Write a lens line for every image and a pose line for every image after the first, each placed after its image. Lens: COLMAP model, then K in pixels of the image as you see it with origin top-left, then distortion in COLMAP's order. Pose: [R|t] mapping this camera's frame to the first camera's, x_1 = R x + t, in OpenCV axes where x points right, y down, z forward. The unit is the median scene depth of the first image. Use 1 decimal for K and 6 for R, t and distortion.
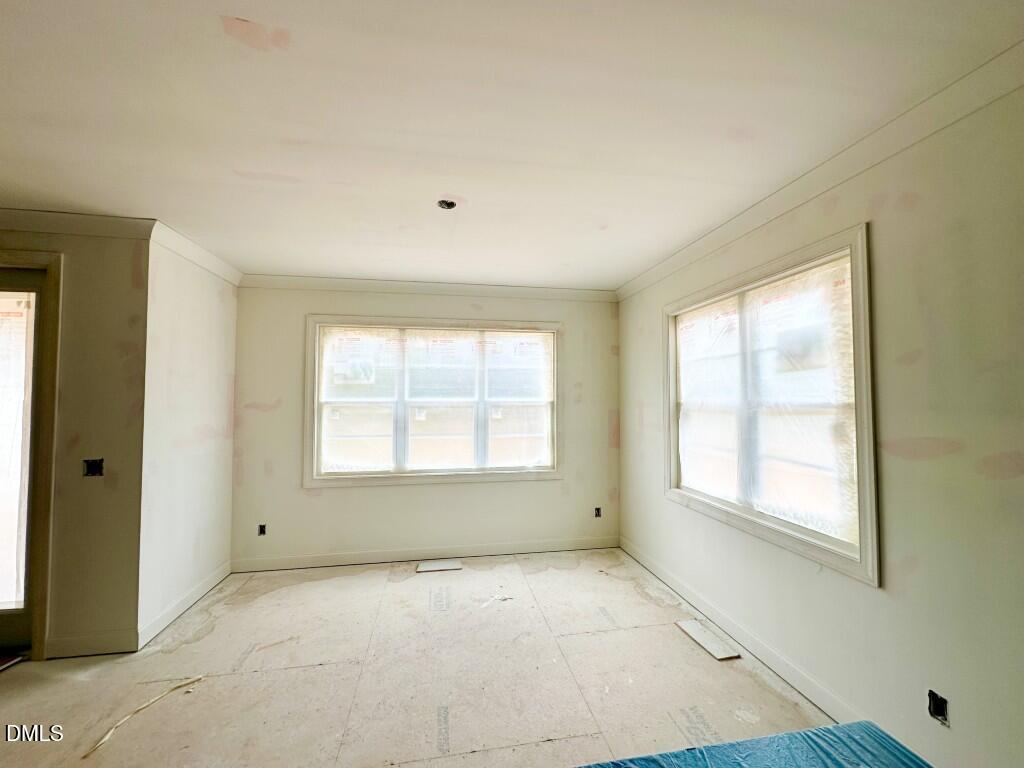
lens RADIAL K [[406.5, 0, 509.0], [0, 406.5, 382.1], [0, 0, 1]] dist [0.003212, -0.000074]
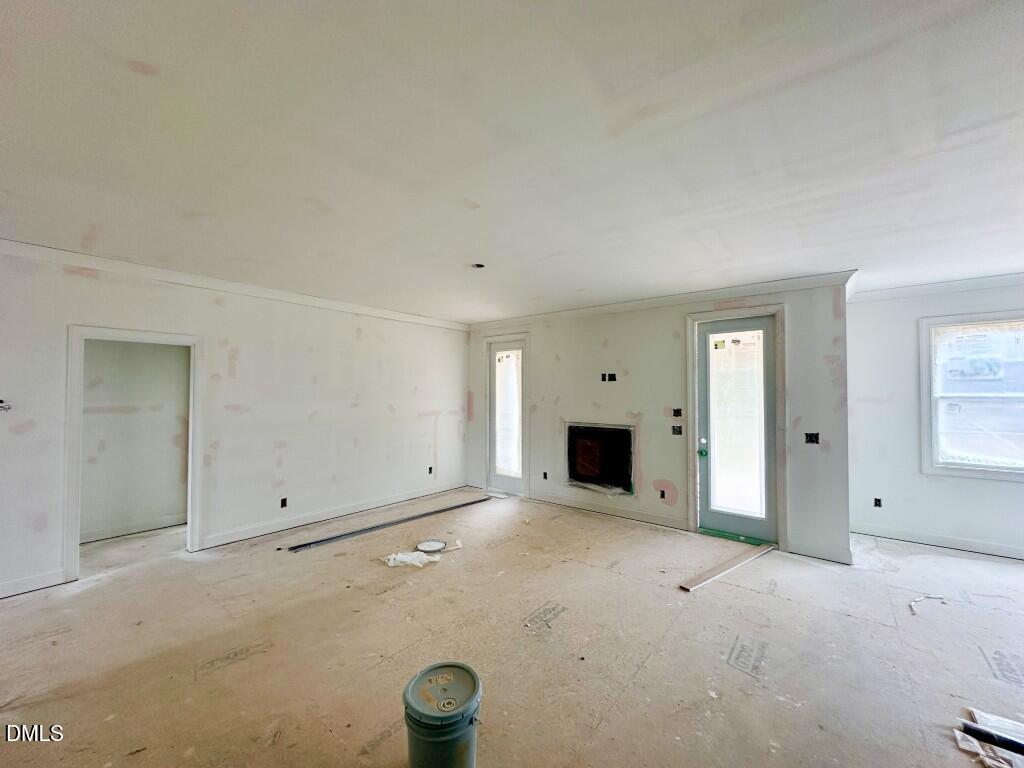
lens RADIAL K [[406.5, 0, 515.6], [0, 406.5, 386.0], [0, 0, 1]] dist [0.003212, -0.000074]
pose [[0.665813, -0.012822, -0.746008, -0.410135], [0.029957, 0.999505, 0.009558, -0.025572], [0.745517, -0.028713, 0.665868, -0.584373]]
